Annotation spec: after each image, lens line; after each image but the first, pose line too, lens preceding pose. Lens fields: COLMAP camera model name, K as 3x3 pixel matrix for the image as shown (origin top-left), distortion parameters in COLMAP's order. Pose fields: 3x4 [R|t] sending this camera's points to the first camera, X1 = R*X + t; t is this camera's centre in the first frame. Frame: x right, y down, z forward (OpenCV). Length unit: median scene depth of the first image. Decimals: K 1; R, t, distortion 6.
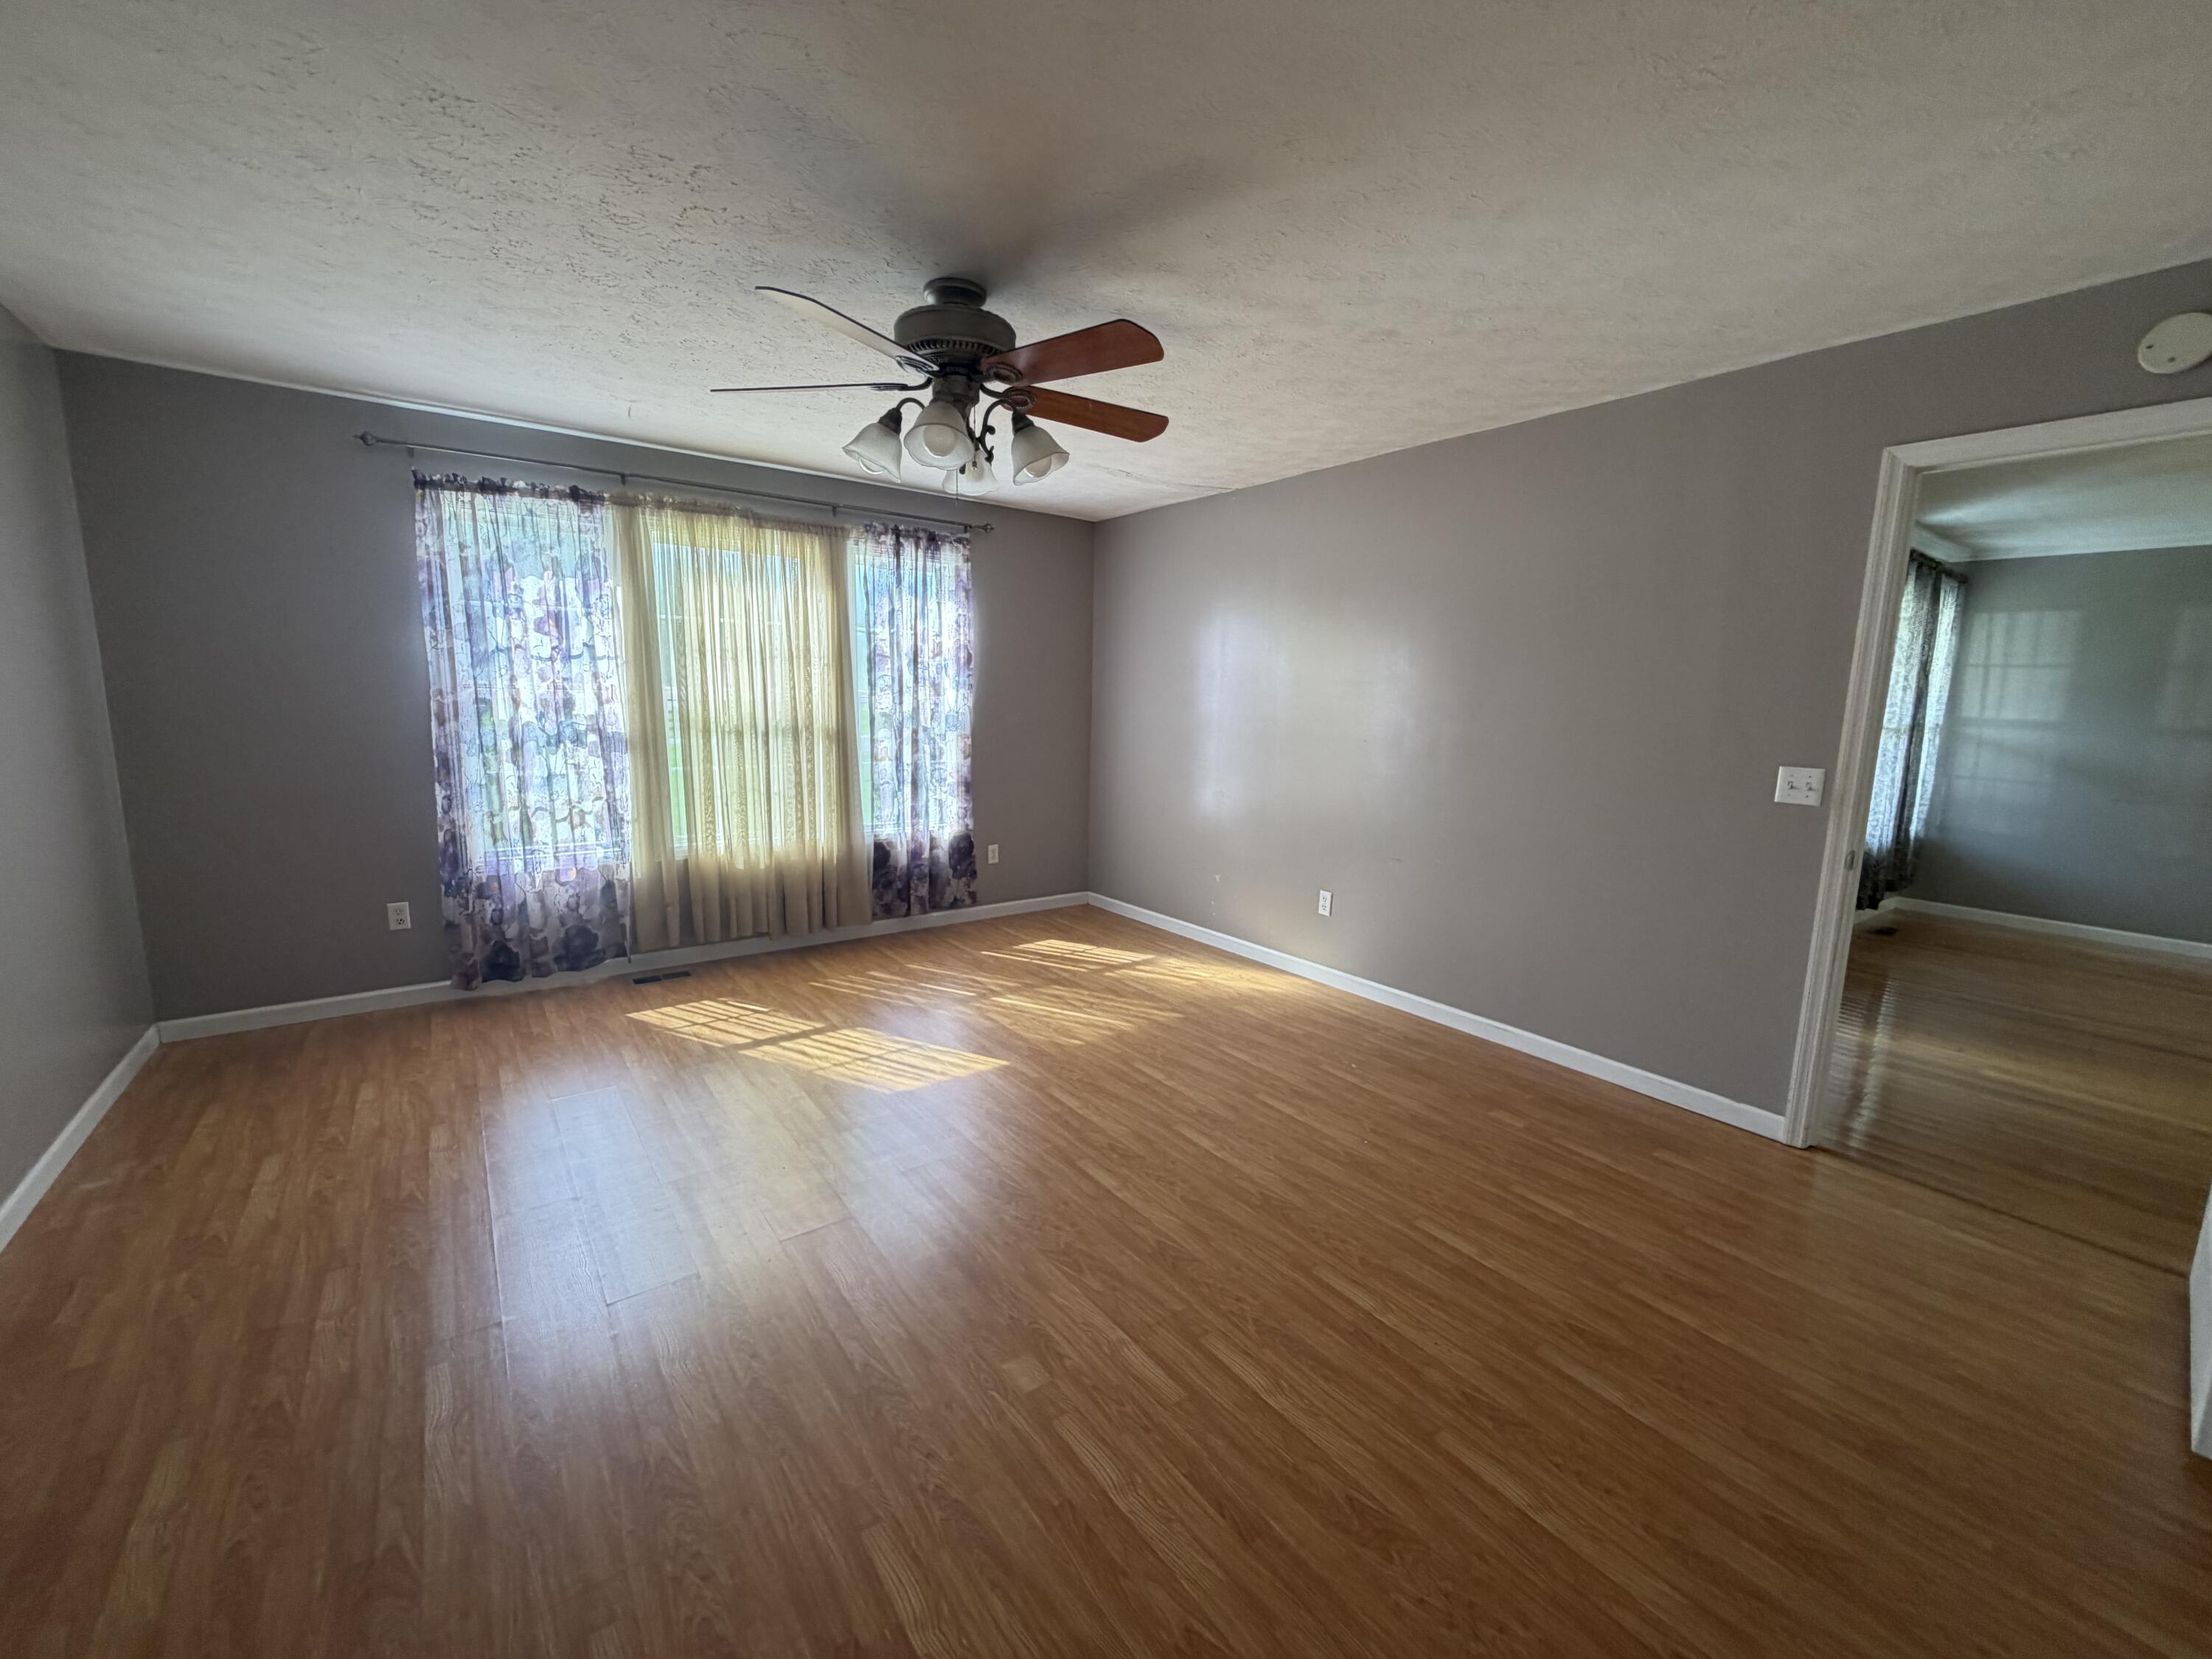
lens RADIAL K [[888.3, 0, 1116.7], [0, 888.3, 838.6], [0, 0, 1]] dist [0.001473, -0.000092]
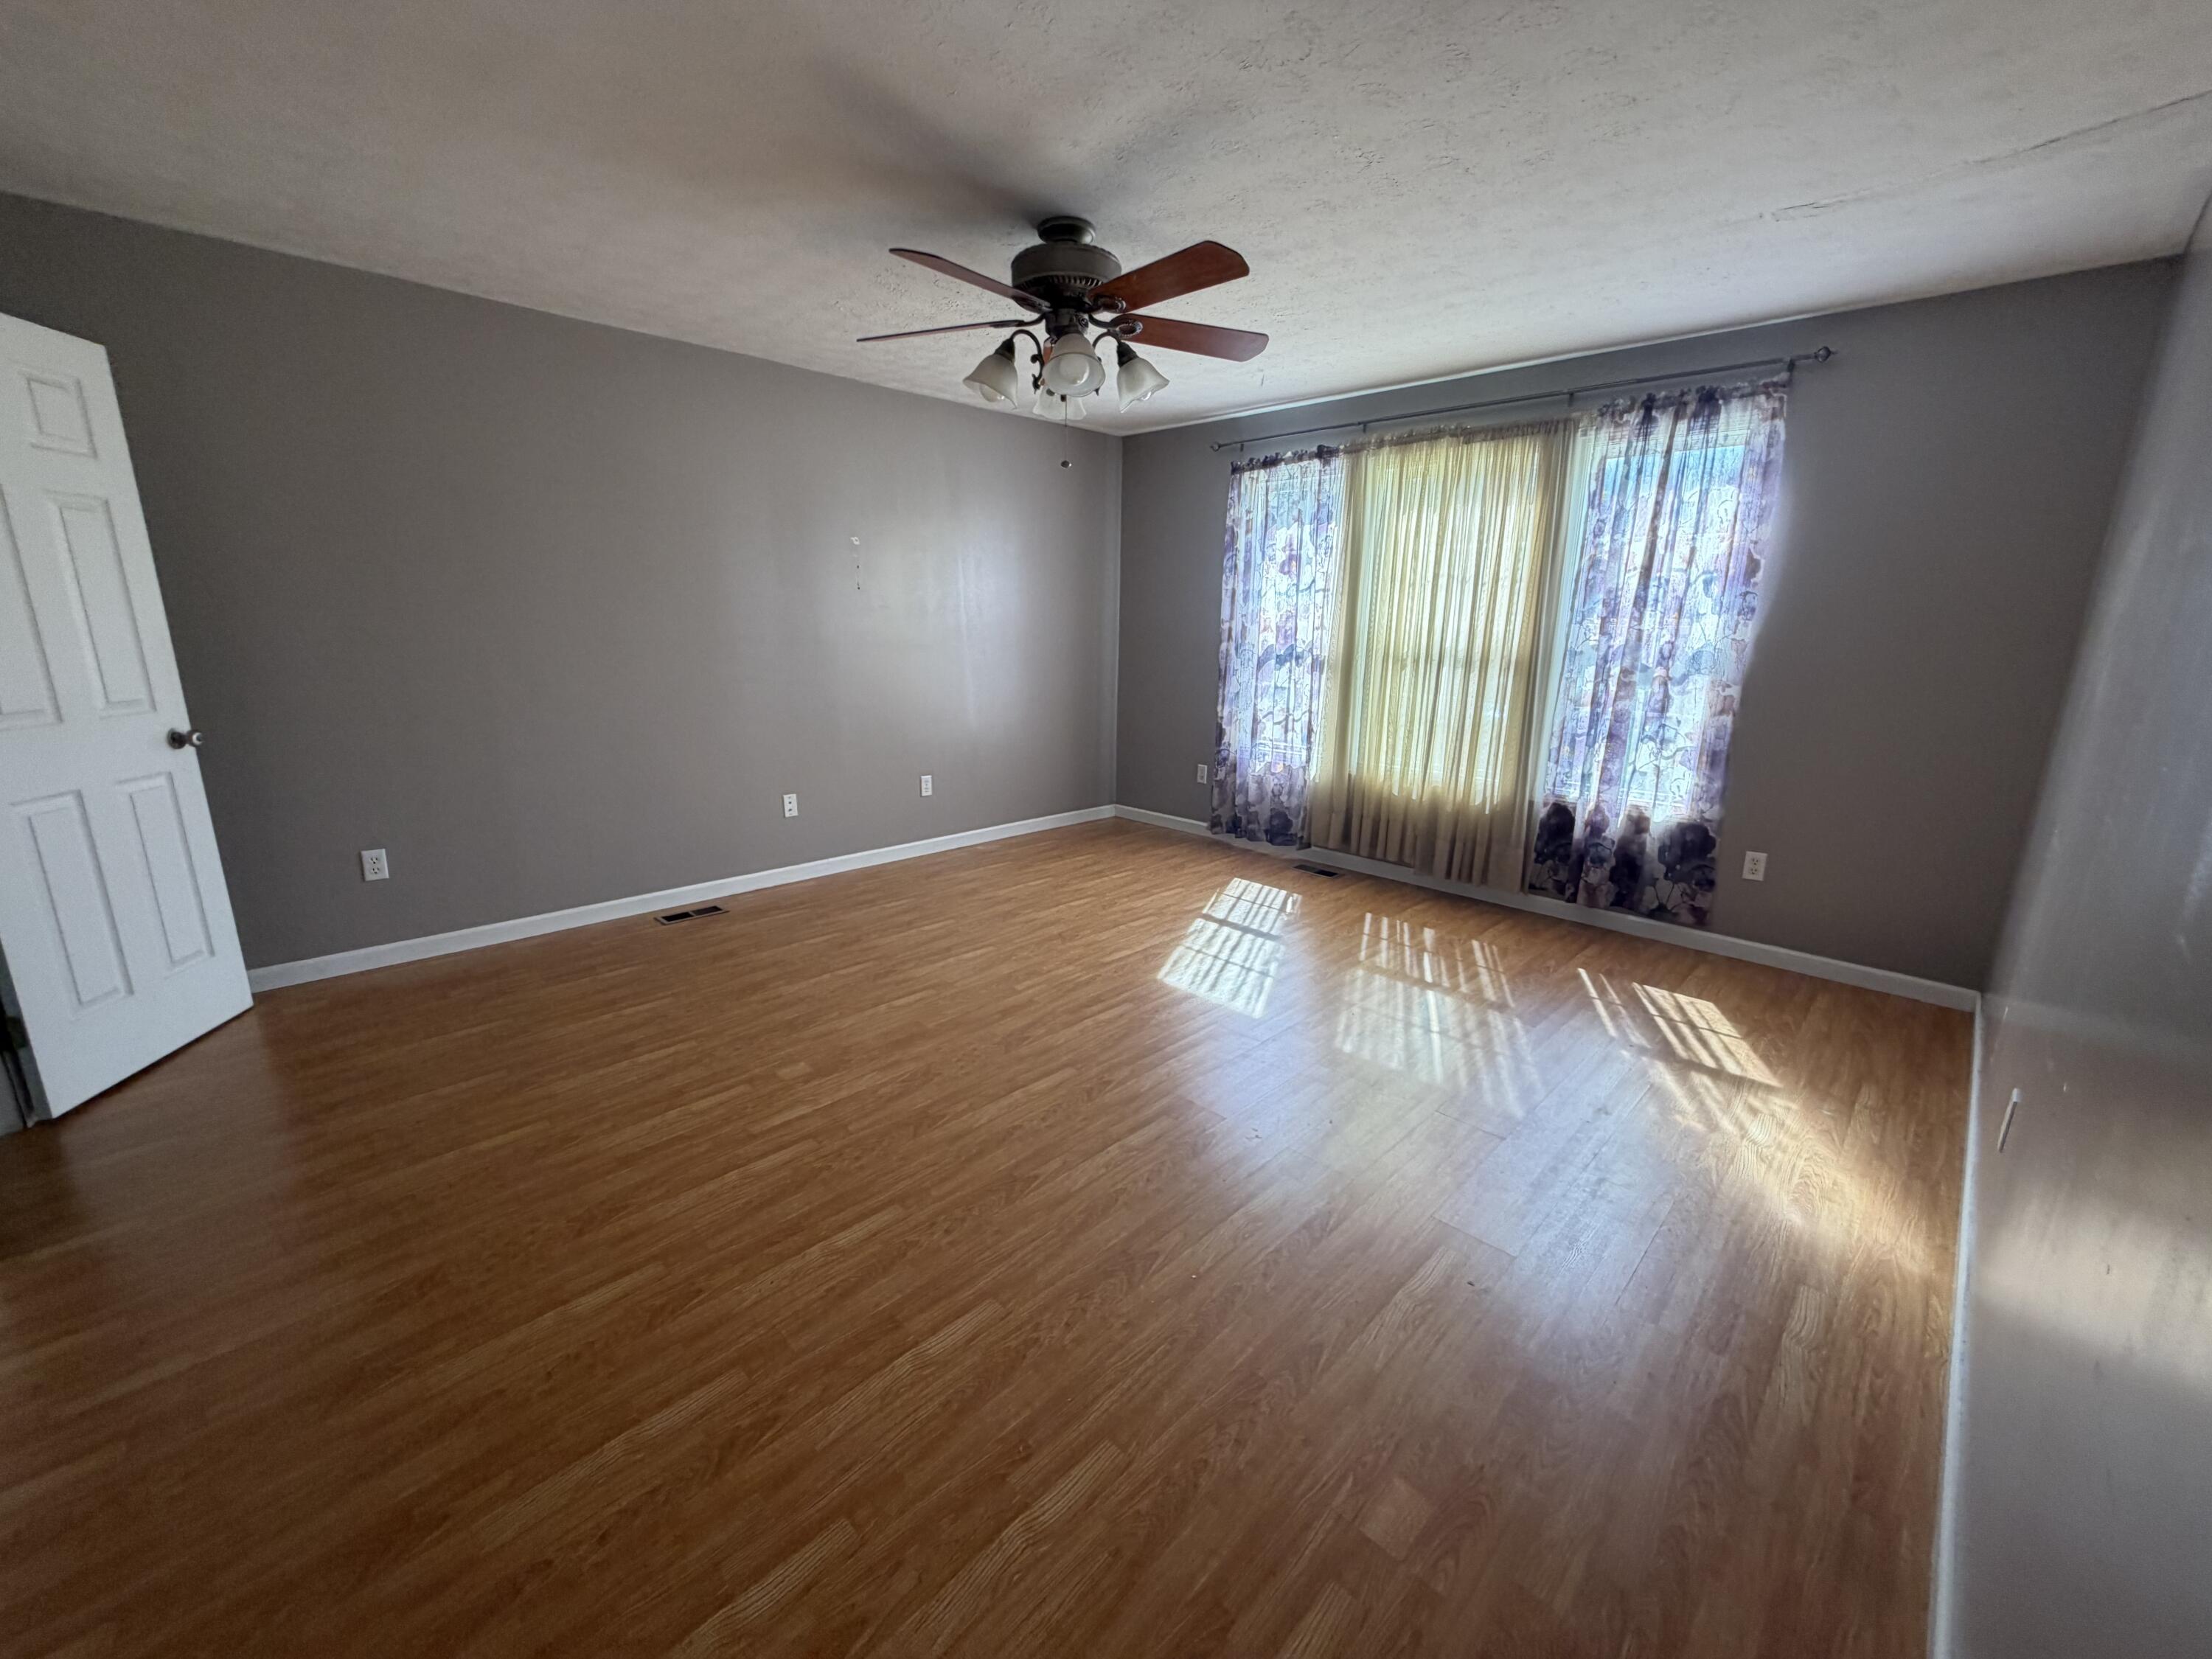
lens RADIAL K [[888.3, 0, 1074.4], [0, 888.3, 832.6], [0, 0, 1]] dist [0.001473, -0.000092]
pose [[0.125527, 0.215417, -0.968421, 0.595089], [-0.173921, 0.965803, 0.192291, -0.063036], [0.976726, 0.144291, 0.158700, 0.538688]]
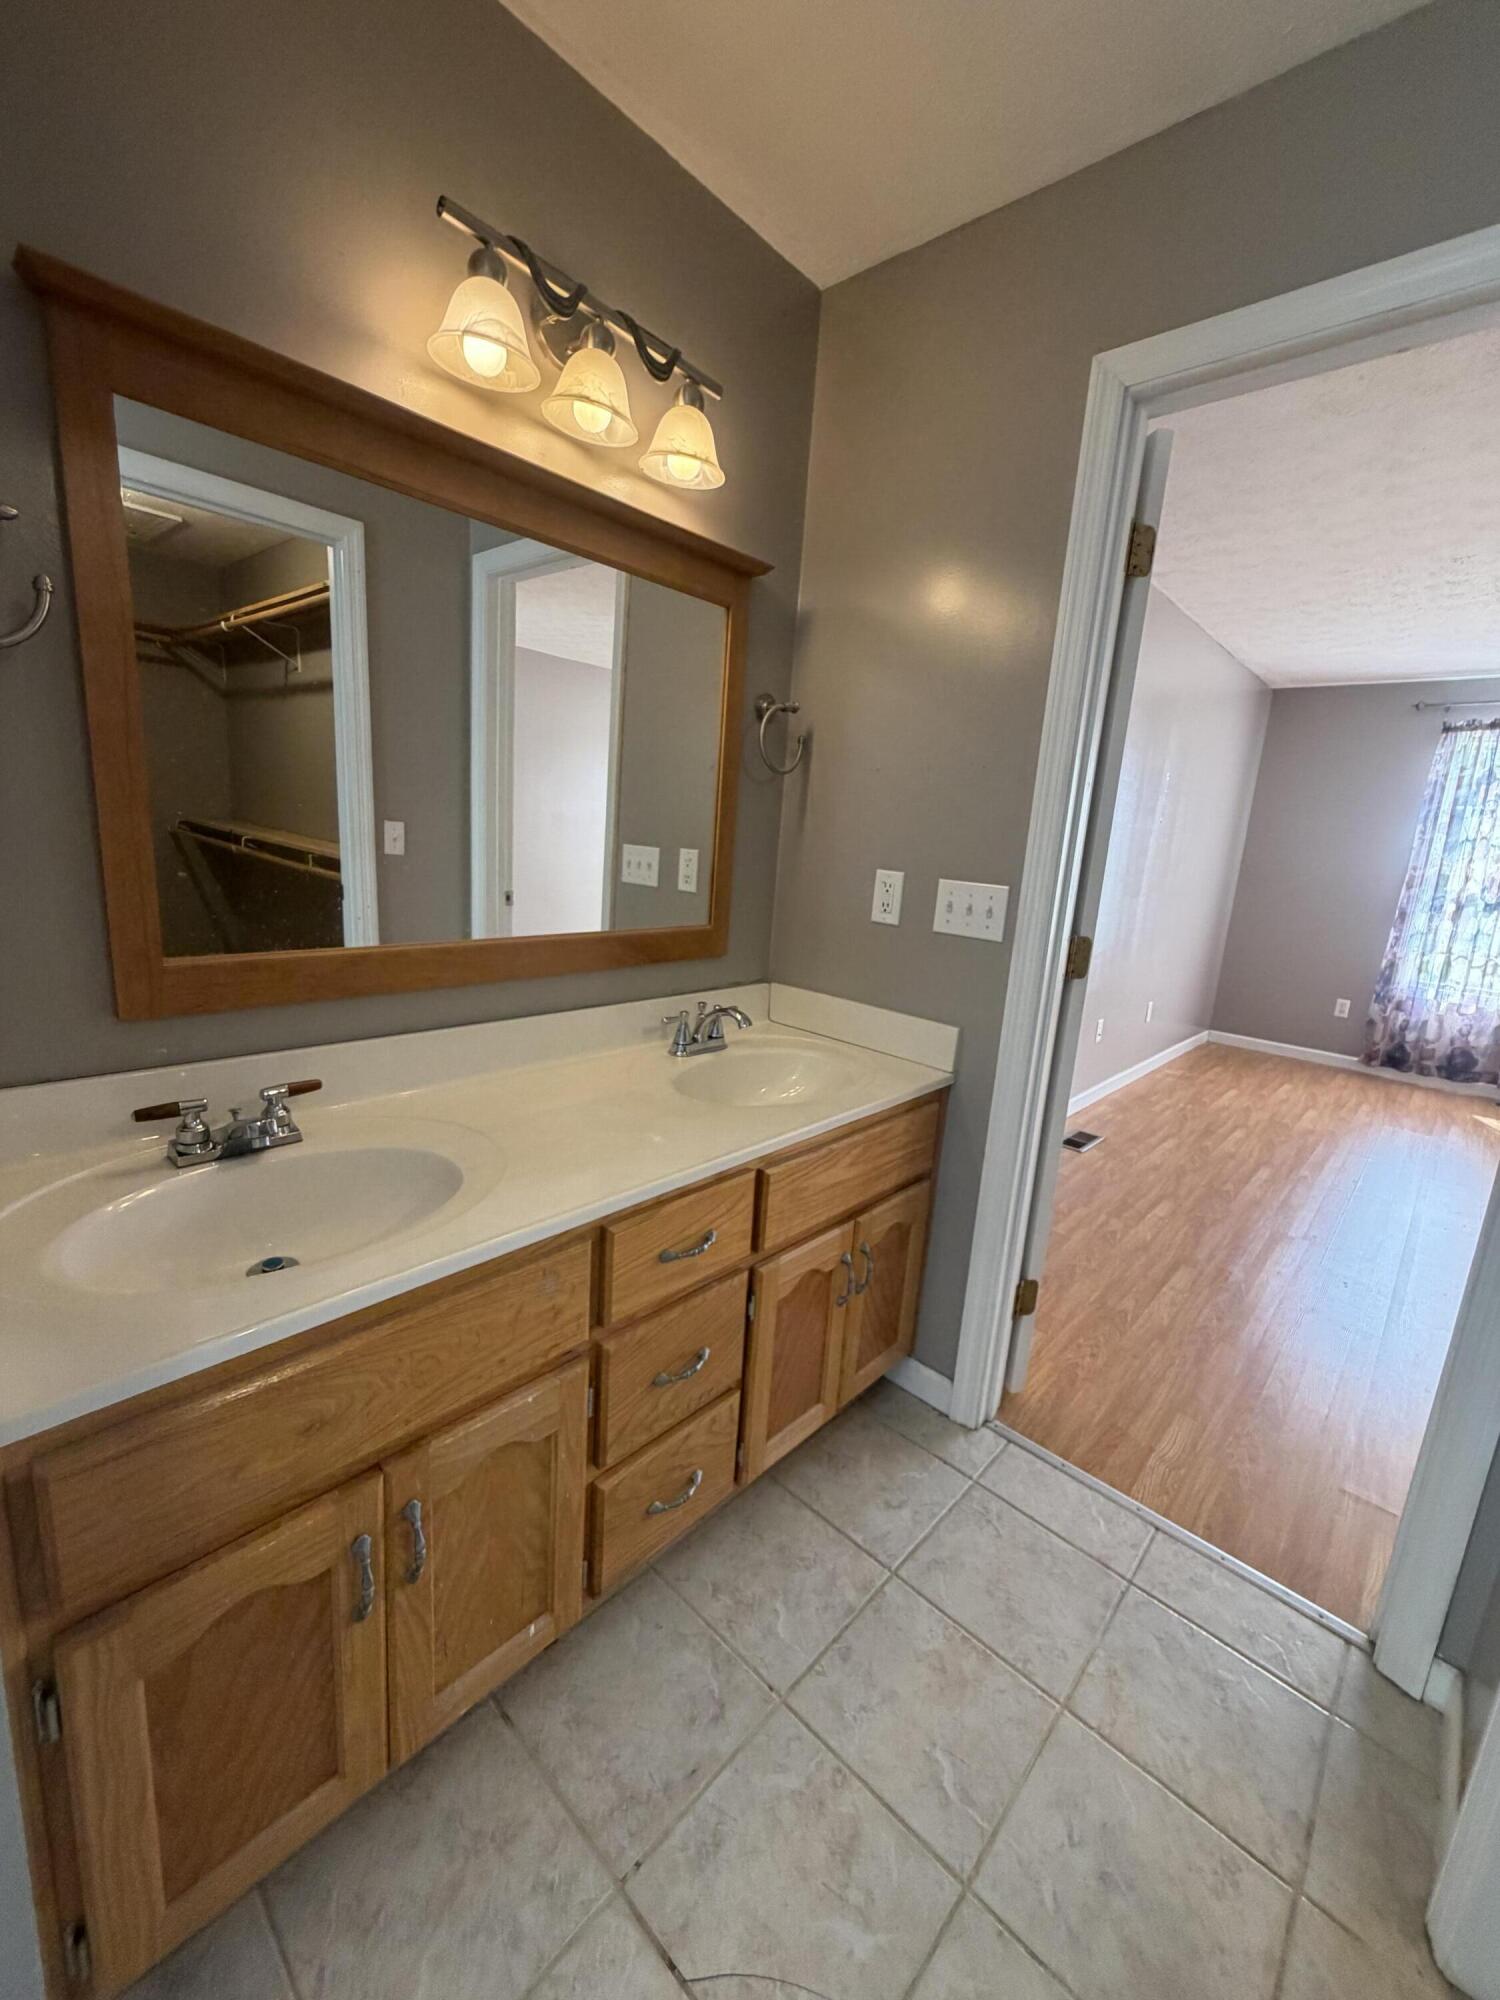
lens RADIAL K [[803.1, 0, 745.9], [0, 803.1, 987.1], [0, 0, 1]] dist [0.001473, -0.000092]
pose [[0.179751, 0.190614, -0.965068, 0.347502], [-0.211605, 0.965573, 0.151301, 0.056648], [0.960684, 0.177016, 0.213898, -0.304593]]
